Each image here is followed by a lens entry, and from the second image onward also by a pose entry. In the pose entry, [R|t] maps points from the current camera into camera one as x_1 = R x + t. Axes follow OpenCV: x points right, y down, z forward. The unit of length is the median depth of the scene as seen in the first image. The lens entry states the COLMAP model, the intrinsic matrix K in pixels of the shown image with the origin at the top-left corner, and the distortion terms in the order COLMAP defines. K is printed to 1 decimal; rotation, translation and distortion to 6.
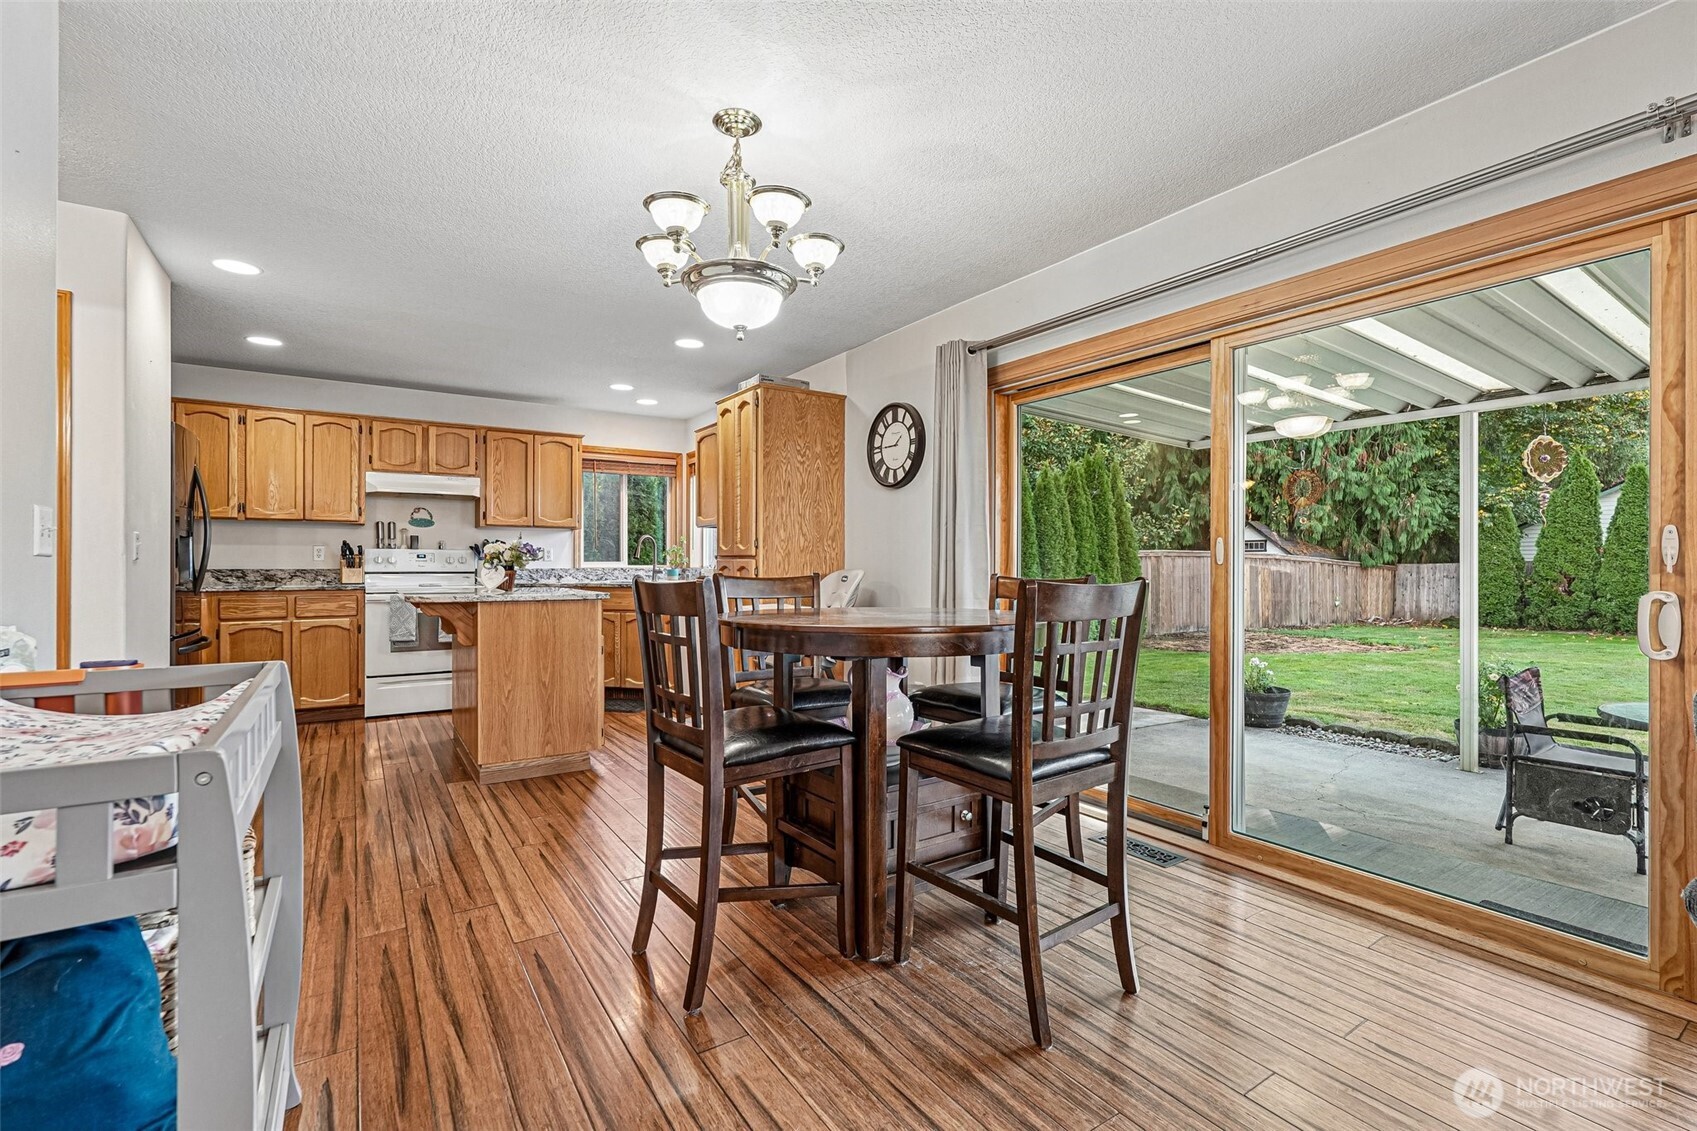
lens RADIAL K [[755.3, 0, 852.0], [0, 755.3, 565.9], [0, 0, 1]] dist [-0.016131, 0.007713]
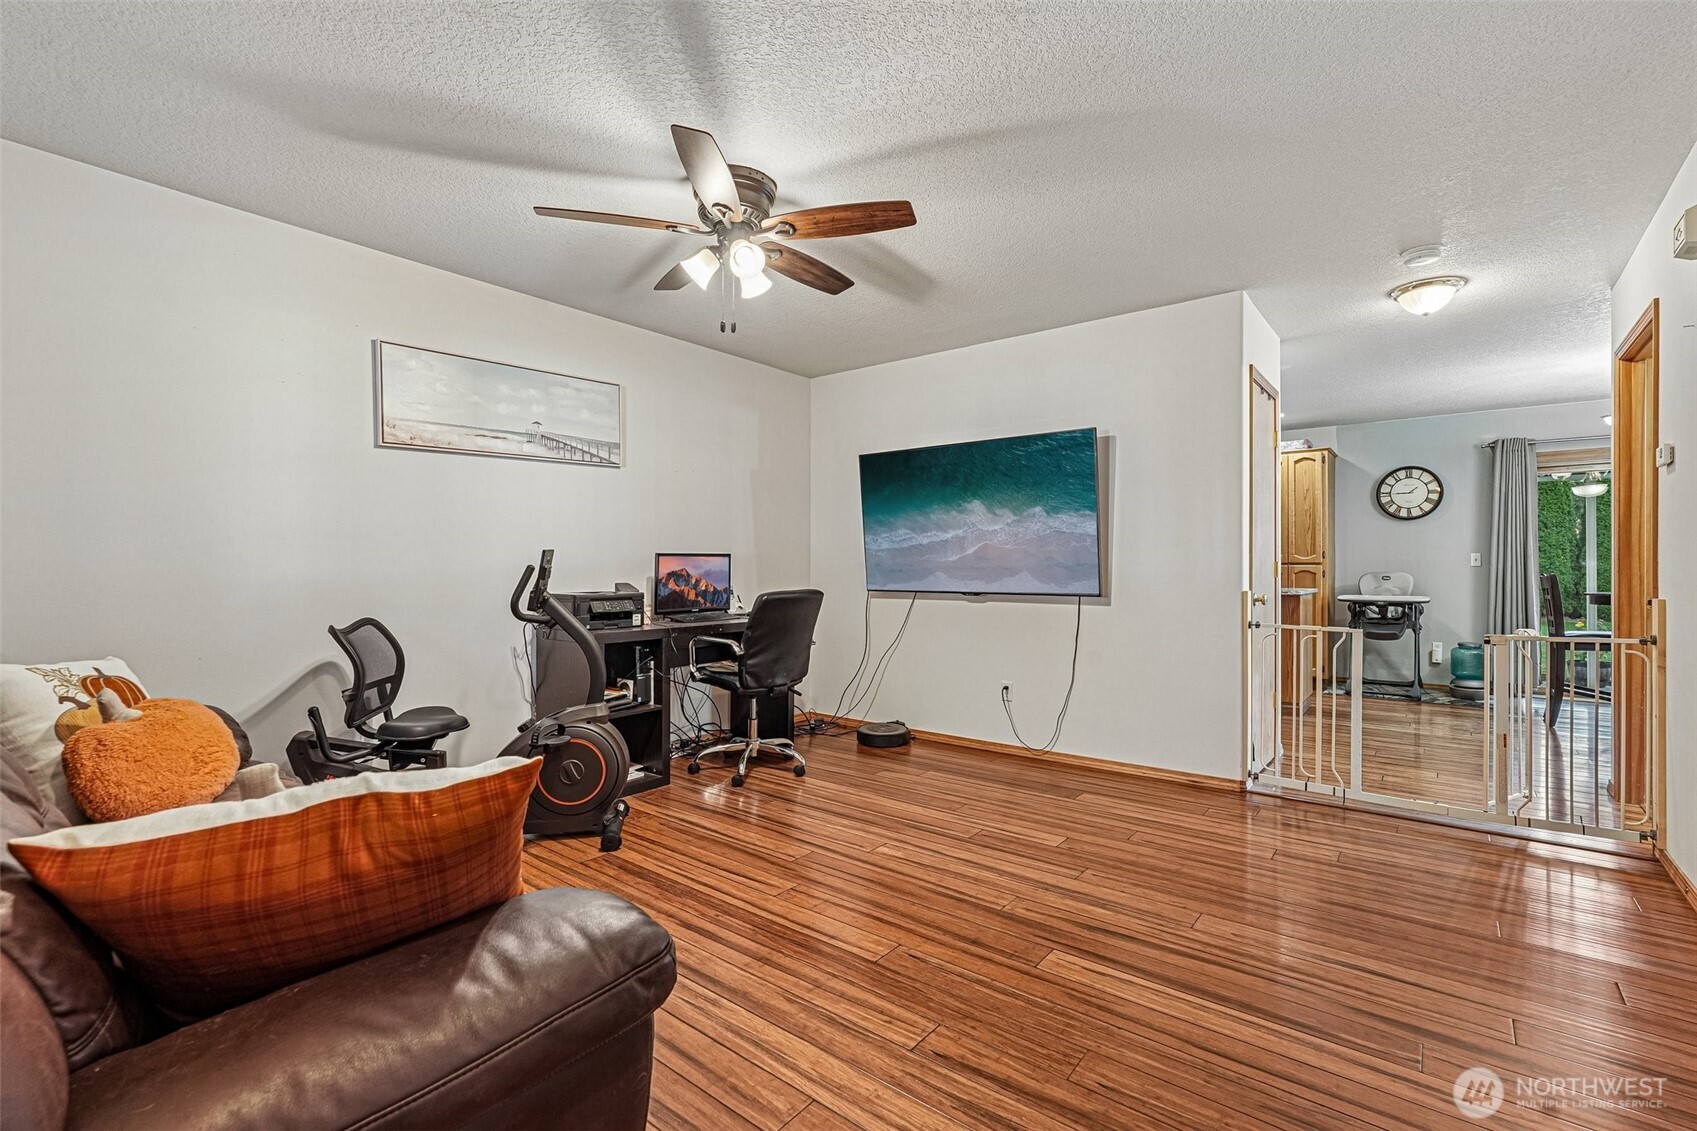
lens RADIAL K [[755.3, 0, 847.0], [0, 755.3, 566.0], [0, 0, 1]] dist [-0.016131, 0.007713]
pose [[0.951825, -0.003123, 0.306625, -1.214836], [0.004346, 0.999985, -0.003306, -0.006181], [-0.306610, 0.004479, 0.951825, -0.097039]]
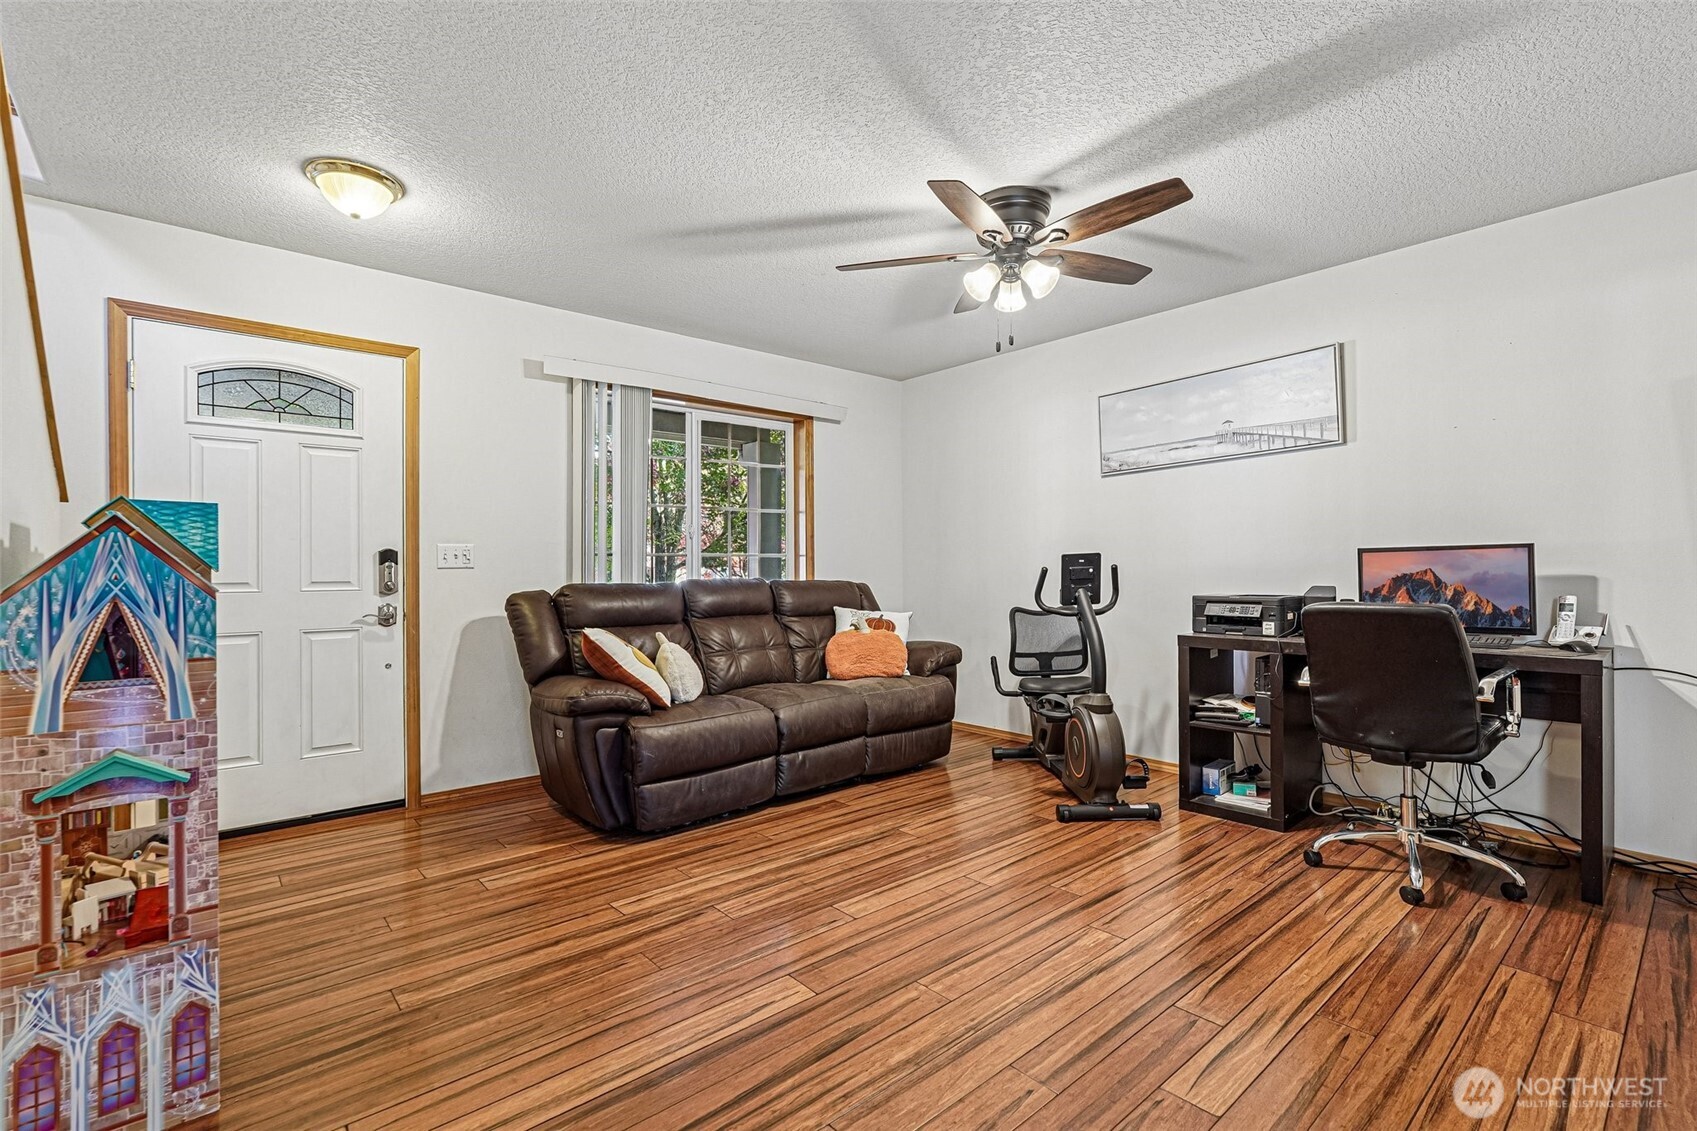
lens RADIAL K [[755.3, 0, 833.3], [0, 755.3, 569.2], [0, 0, 1]] dist [-0.016131, 0.007713]
pose [[0.121743, -0.004663, -0.992551, -0.593096], [0.004458, 0.999981, -0.004152, -0.005946], [0.992552, -0.003920, 0.121761, 0.233464]]
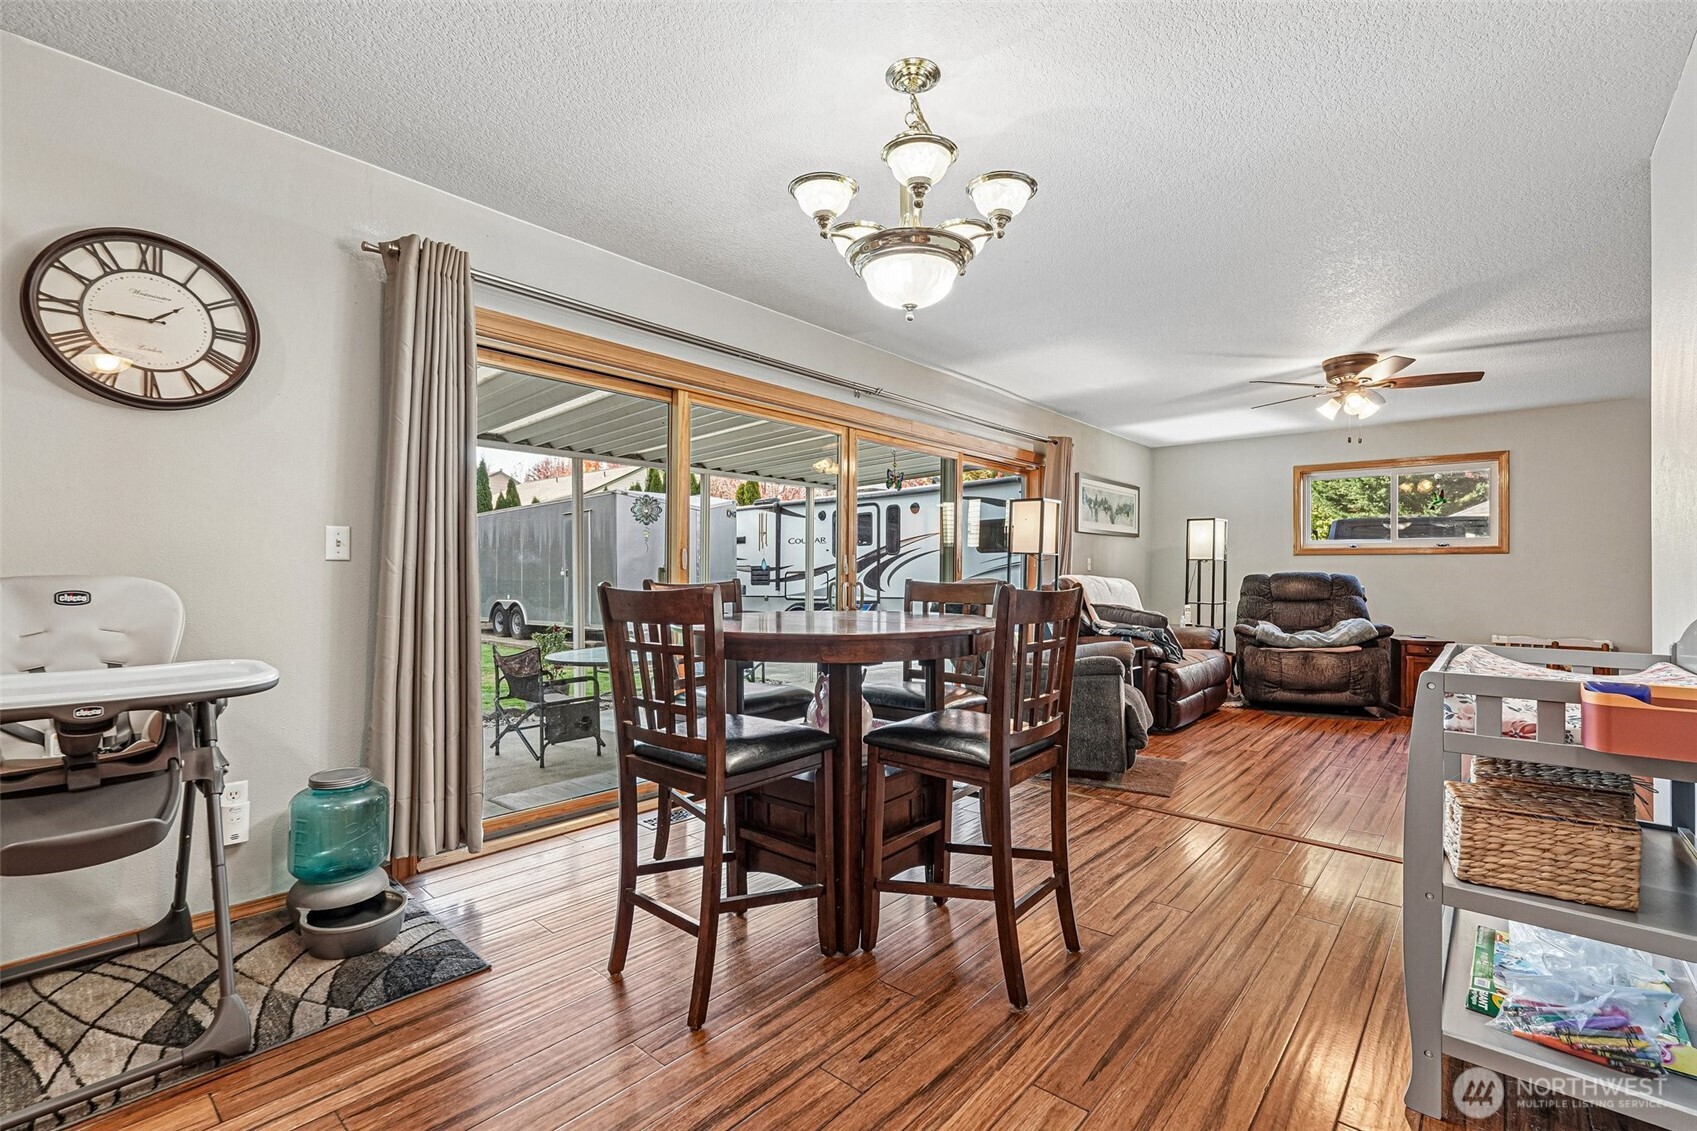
lens RADIAL K [[755.3, 0, 842.7], [0, 755.3, 570.3], [0, 0, 1]] dist [-0.016131, 0.007713]
pose [[-0.257933, -0.000847, 0.966162, -0.417286], [-0.006937, 0.999975, -0.000975, -0.000941], [-0.966138, -0.006954, -0.257932, 0.549865]]
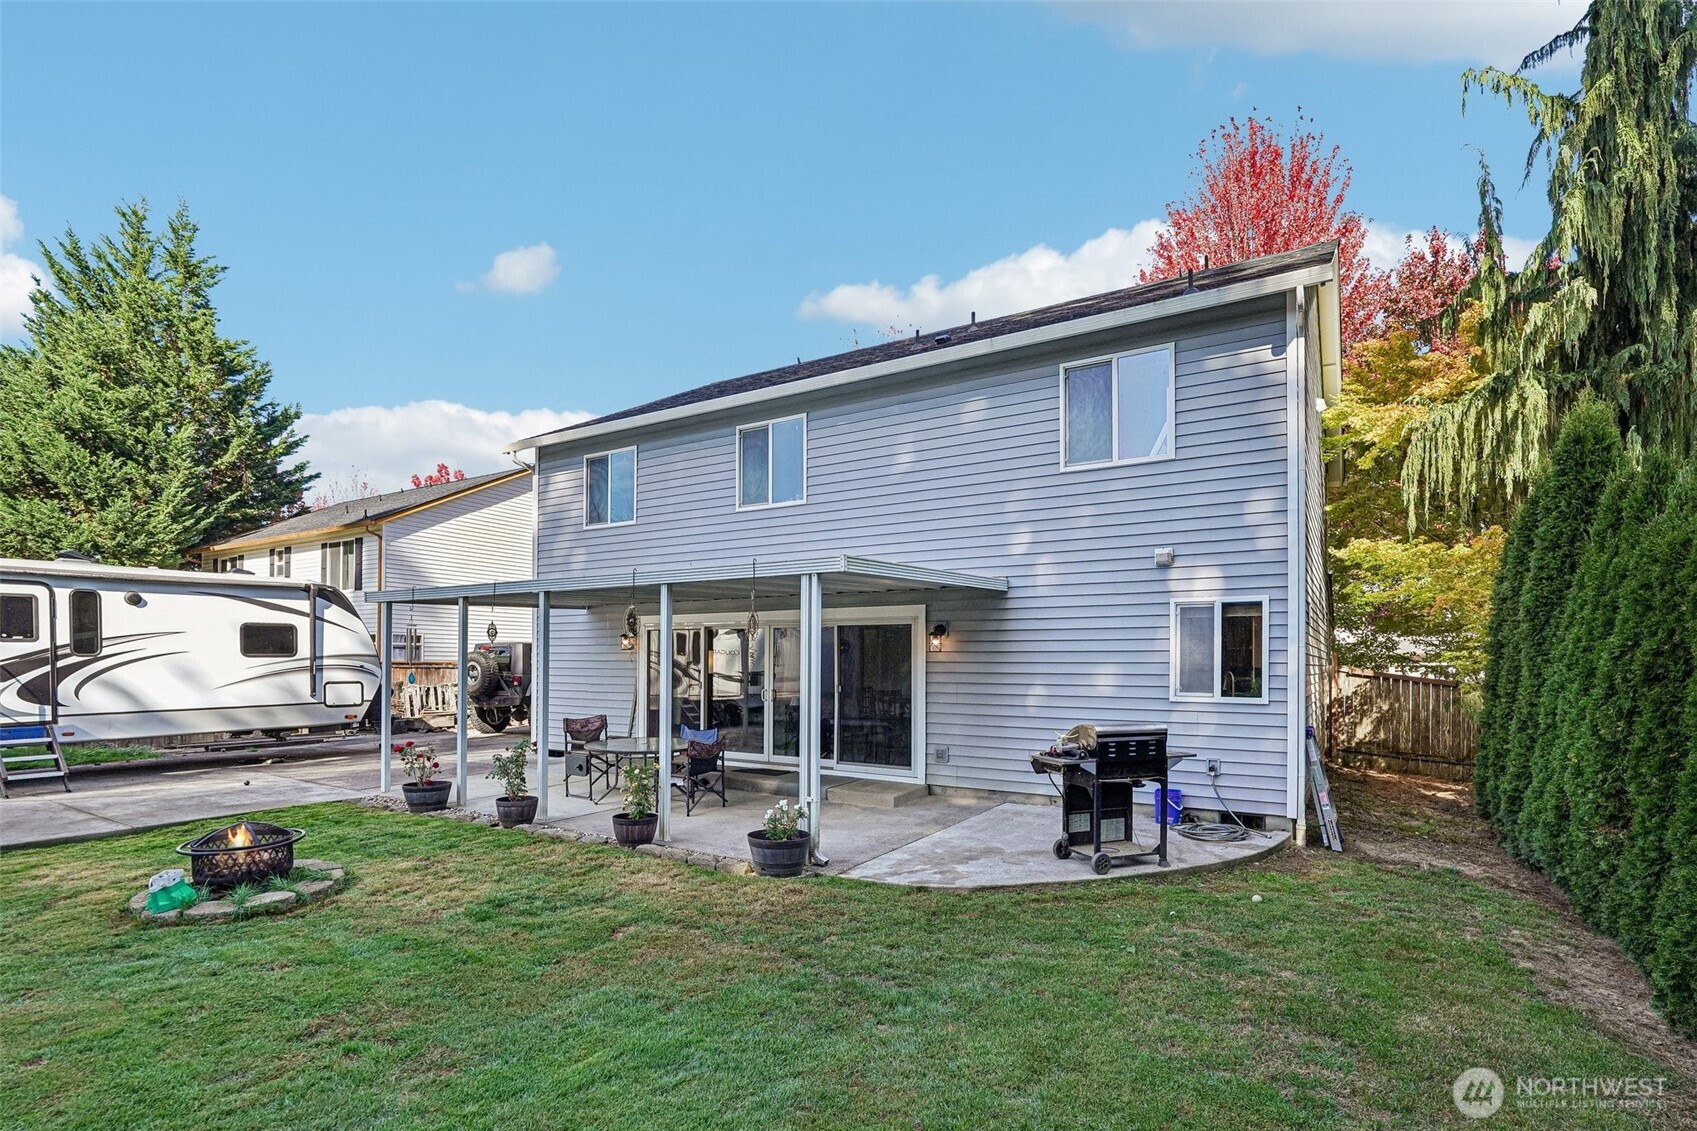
lens RADIAL K [[811.9, 0, 855.4], [0, 811.9, 664.9], [0, 0, 1]] dist [-0.013287, 0.001902]
pose [[-0.908592, -0.009226, -0.417584, 1.069304], [-0.010138, 0.999949, -0.000033, -0.054695], [0.417562, 0.004204, -0.908639, 2.358940]]
